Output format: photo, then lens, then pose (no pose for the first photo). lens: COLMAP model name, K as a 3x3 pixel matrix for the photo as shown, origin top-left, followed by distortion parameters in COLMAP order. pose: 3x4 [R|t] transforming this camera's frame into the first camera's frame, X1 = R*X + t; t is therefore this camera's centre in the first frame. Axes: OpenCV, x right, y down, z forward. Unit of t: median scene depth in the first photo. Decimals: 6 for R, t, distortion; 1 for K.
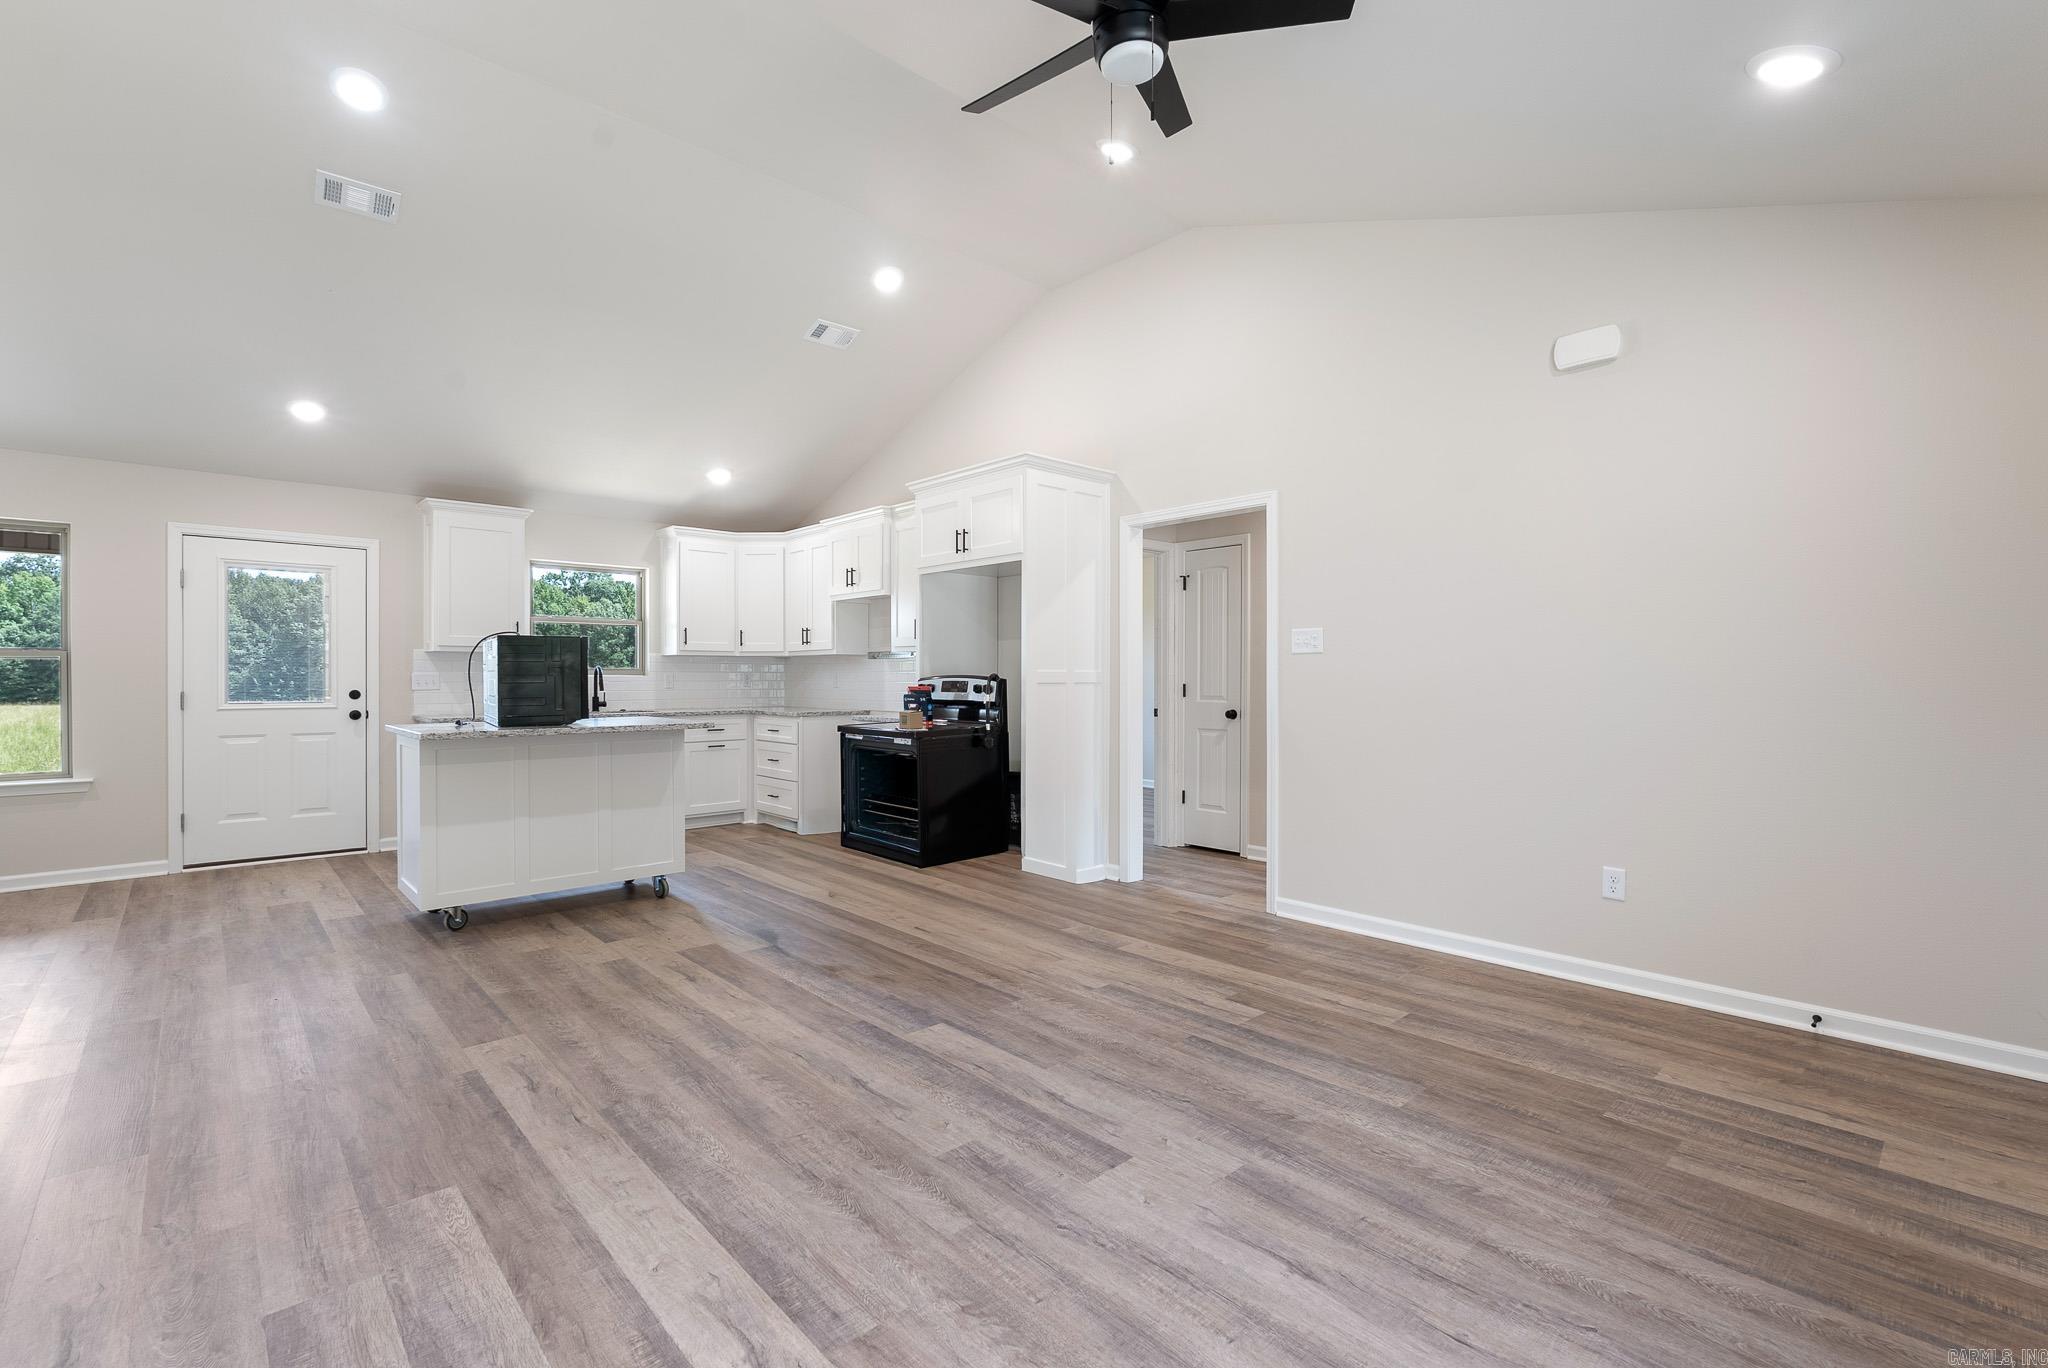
lens RADIAL K [[898.9, 0, 1024.0], [0, 898.9, 684.0], [0, 0, 1]] dist [-0.000643, 0.000254]
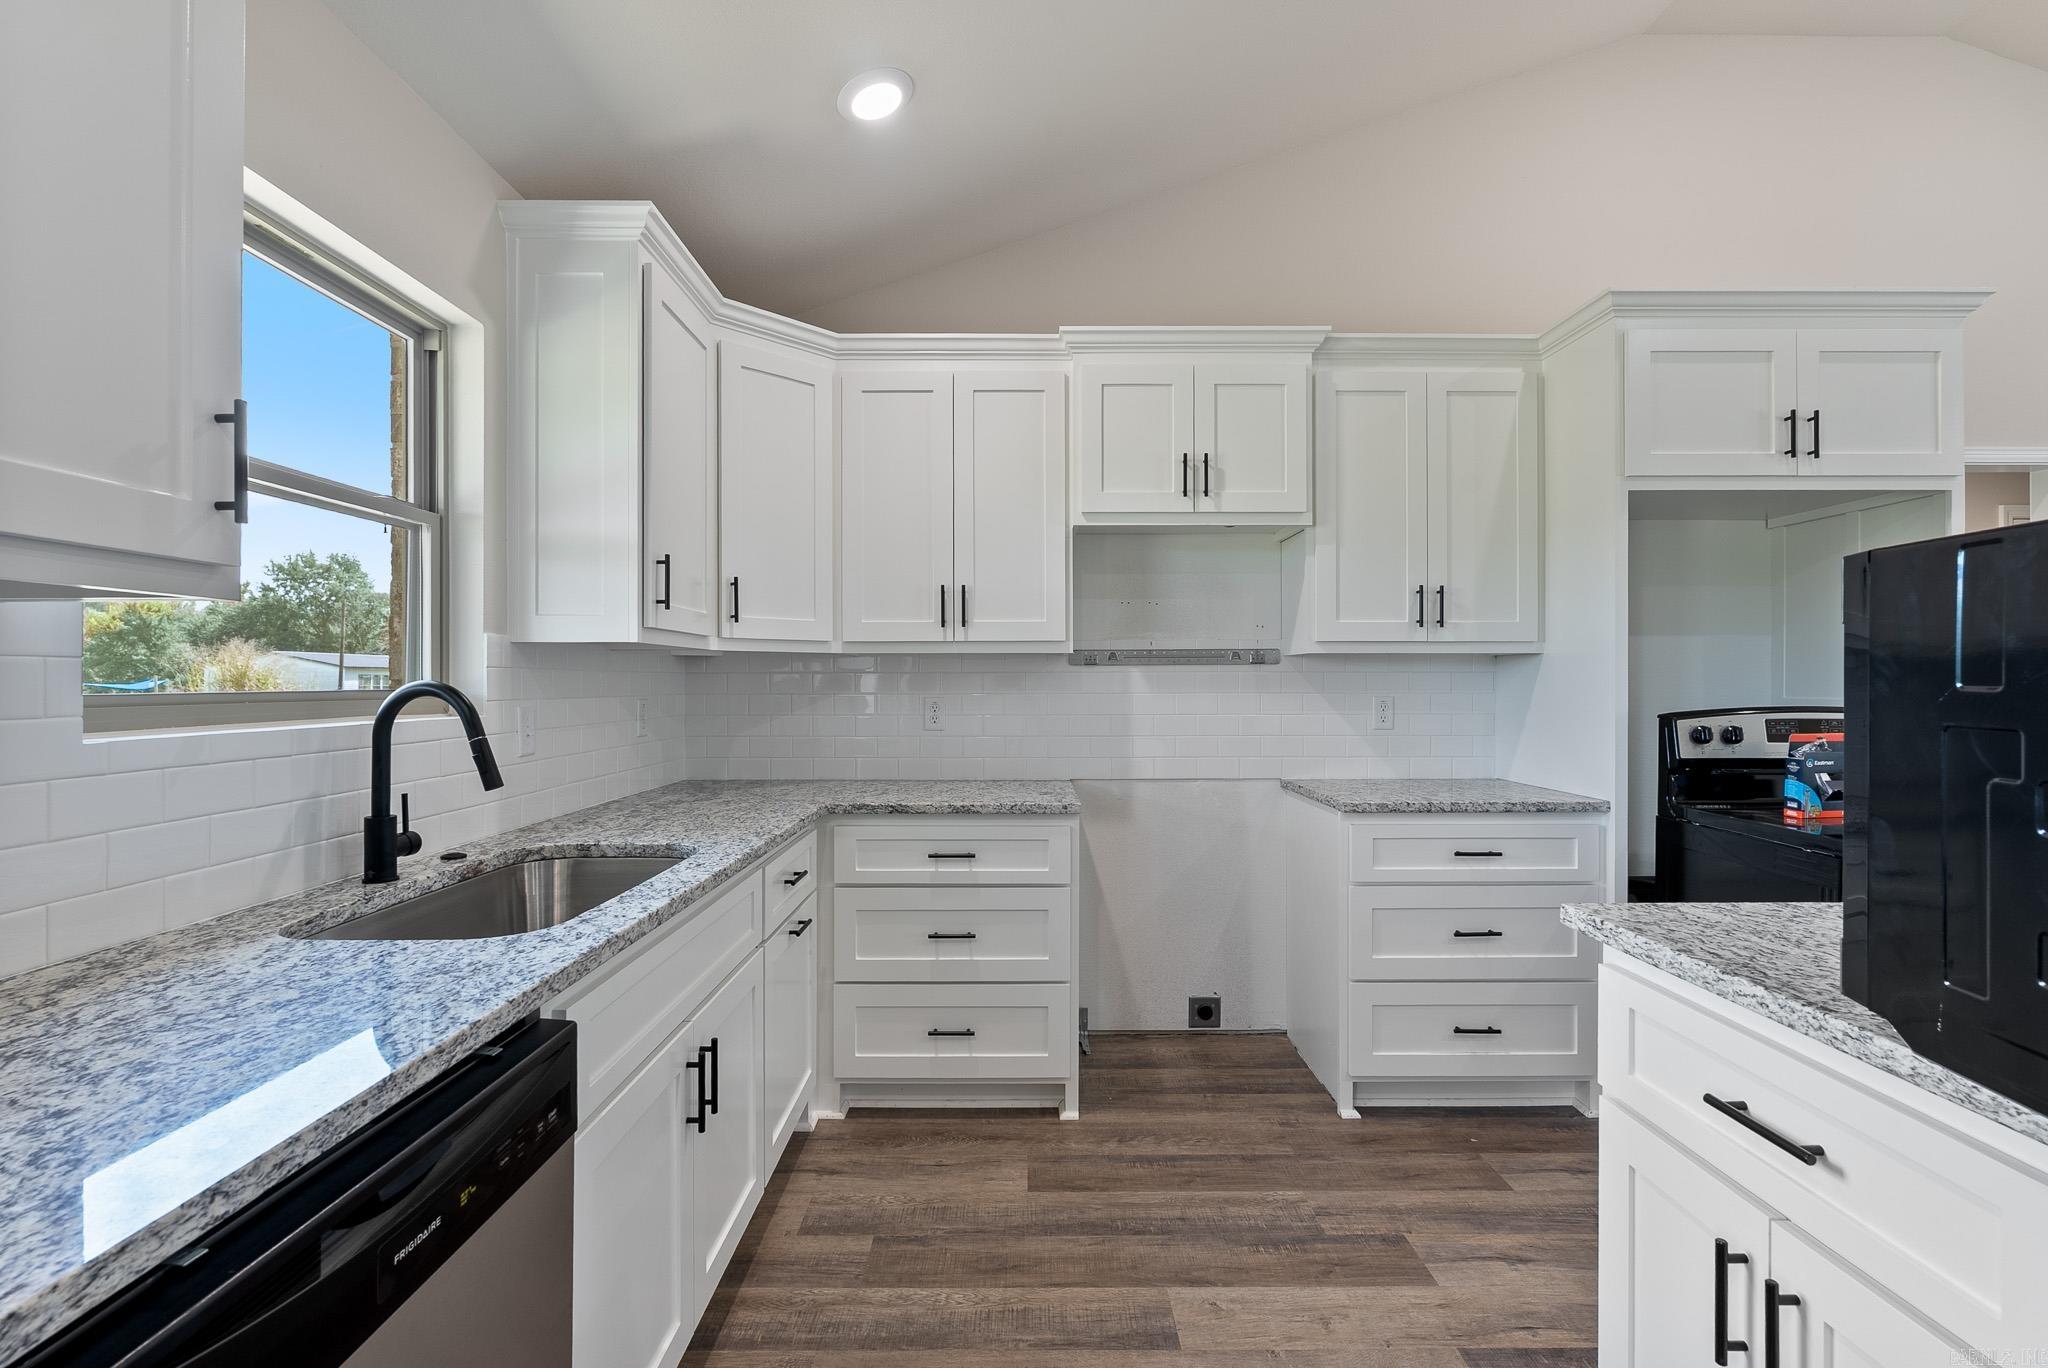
lens RADIAL K [[898.9, 0, 1024.0], [0, 898.9, 684.0], [0, 0, 1]] dist [-0.000643, 0.000254]
pose [[0.677621, 0.000040, 0.735411, -0.533625], [0.003942, 0.999985, -0.003687, -0.017060], [-0.735401, 0.005398, 0.677611, 0.732262]]
